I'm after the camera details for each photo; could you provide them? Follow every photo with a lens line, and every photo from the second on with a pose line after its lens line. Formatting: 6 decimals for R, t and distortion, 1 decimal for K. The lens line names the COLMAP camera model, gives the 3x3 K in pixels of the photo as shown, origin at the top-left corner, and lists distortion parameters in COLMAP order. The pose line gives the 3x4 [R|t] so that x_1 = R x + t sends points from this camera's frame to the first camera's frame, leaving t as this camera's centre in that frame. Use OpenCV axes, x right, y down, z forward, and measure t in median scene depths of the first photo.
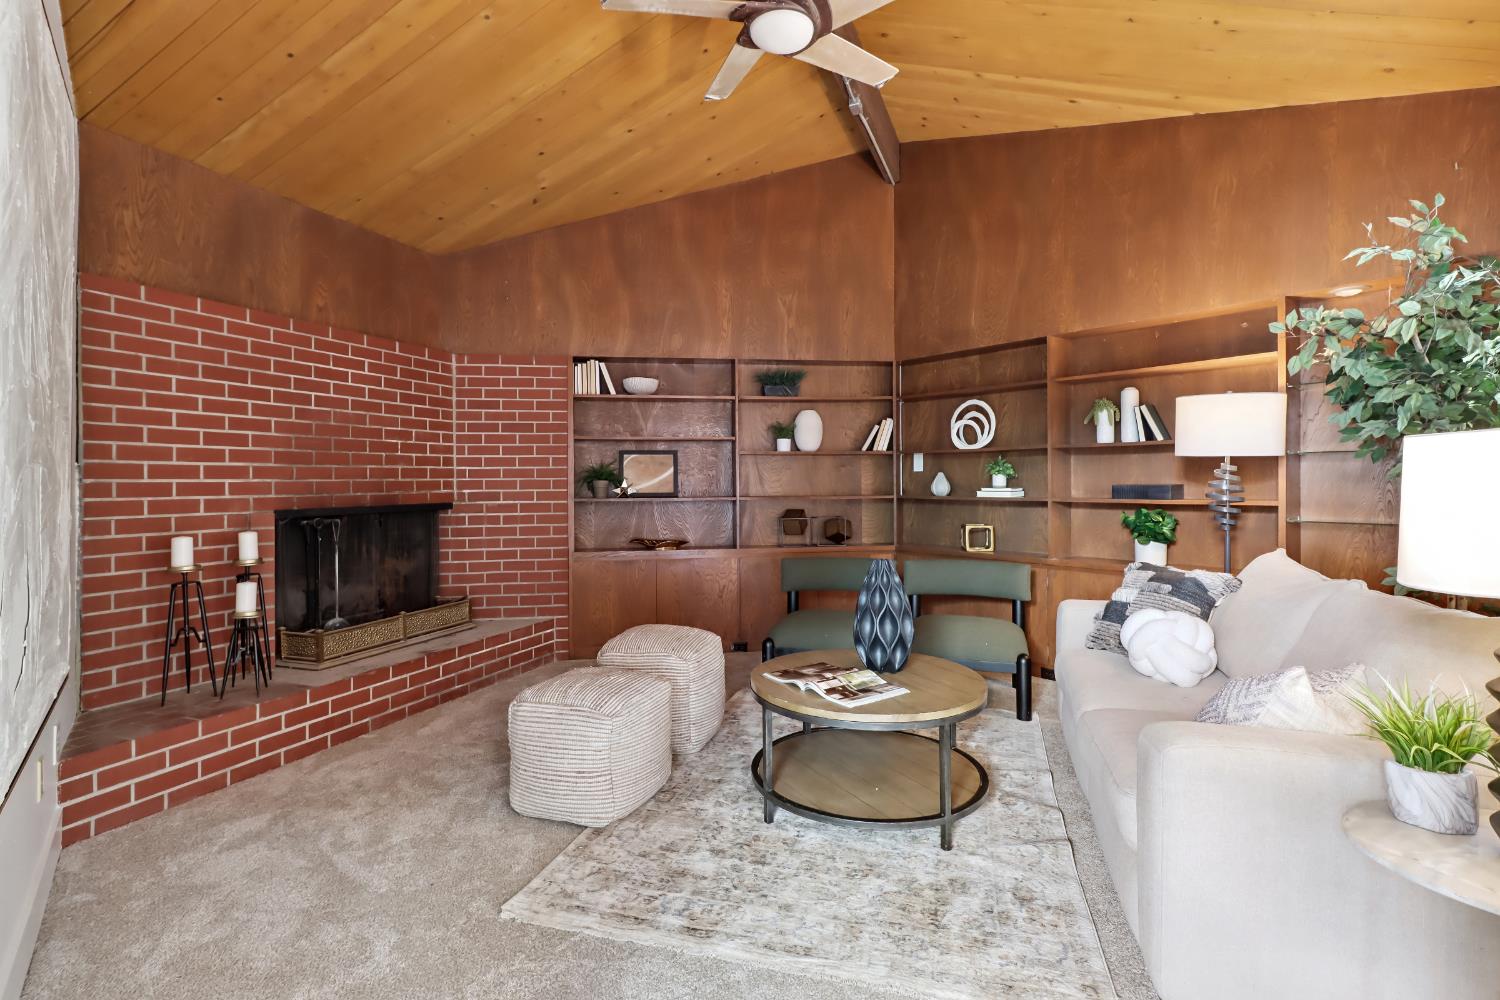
lens RADIAL K [[713.8, 0, 746.2], [0, 713.8, 491.6], [0, 0, 1]] dist [0.002086, 0.000632]
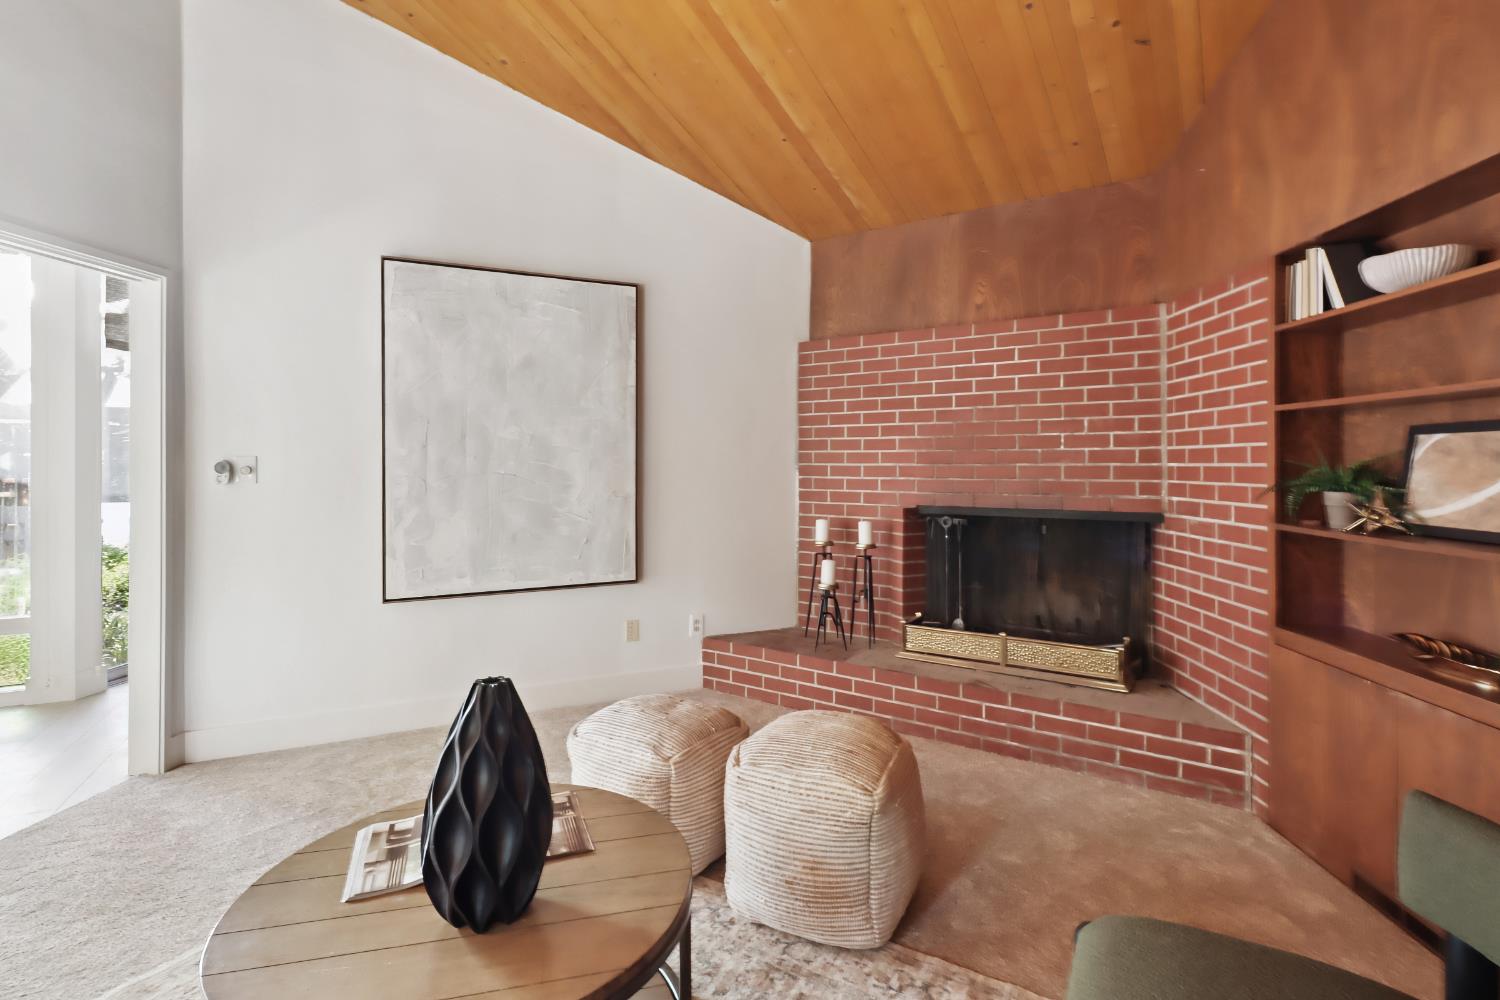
lens RADIAL K [[711.9, 0, 746.6], [0, 711.9, 468.1], [0, 0, 1]] dist [0.001173, 0.000072]
pose [[-0.216608, 0.011114, -0.976195, 0.425347], [-0.015641, 0.999767, 0.014853, -0.039358], [0.976133, 0.018486, -0.216384, 0.869254]]
